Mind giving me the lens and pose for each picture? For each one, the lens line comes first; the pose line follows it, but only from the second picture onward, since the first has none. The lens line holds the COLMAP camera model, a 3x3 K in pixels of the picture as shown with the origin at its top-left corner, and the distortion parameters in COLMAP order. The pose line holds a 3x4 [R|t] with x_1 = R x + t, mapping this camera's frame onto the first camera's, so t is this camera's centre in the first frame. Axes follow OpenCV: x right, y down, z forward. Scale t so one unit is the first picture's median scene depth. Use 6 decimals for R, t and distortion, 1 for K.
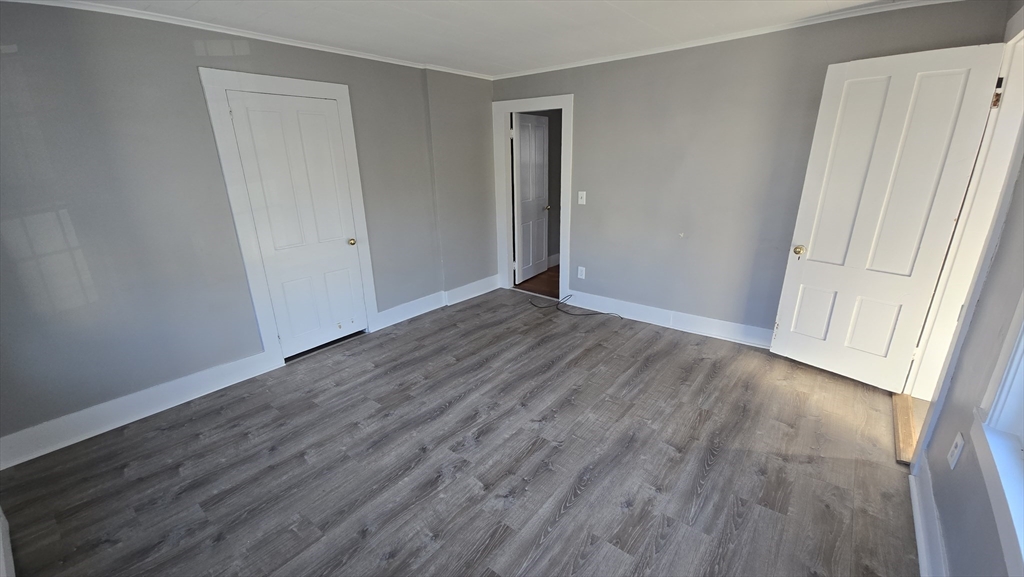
lens RADIAL K [[417.2, 0, 510.6], [0, 417.2, 289.2], [0, 0, 1]] dist [0.004371, 0.000422]
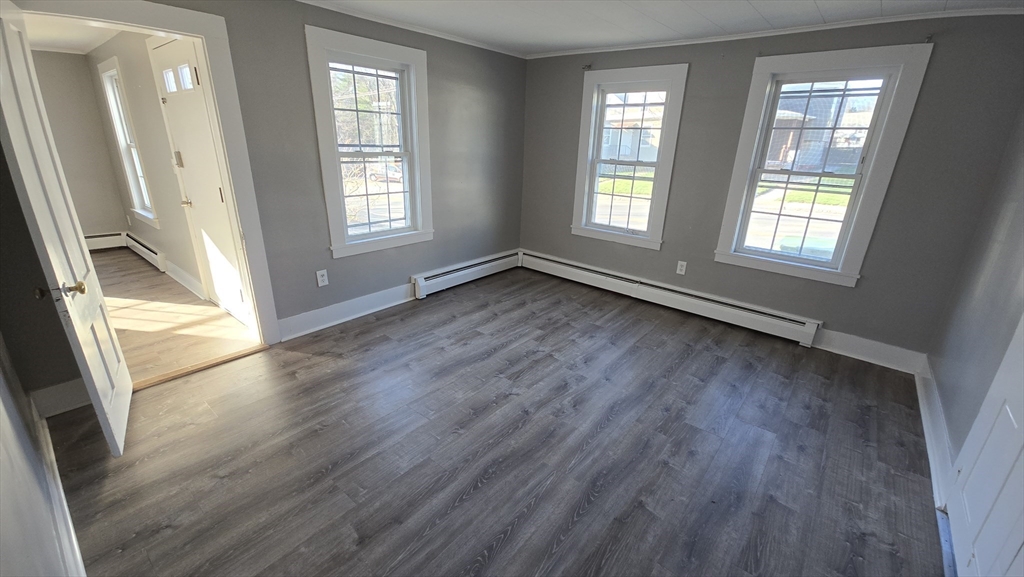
lens RADIAL K [[417.2, 0, 513.4], [0, 417.2, 288.2], [0, 0, 1]] dist [0.004371, 0.000422]
pose [[-0.999868, -0.015154, 0.005781, 0.061404], [-0.008522, 0.794124, 0.607696, -0.531400], [-0.013800, 0.607567, -0.794149, 1.670606]]
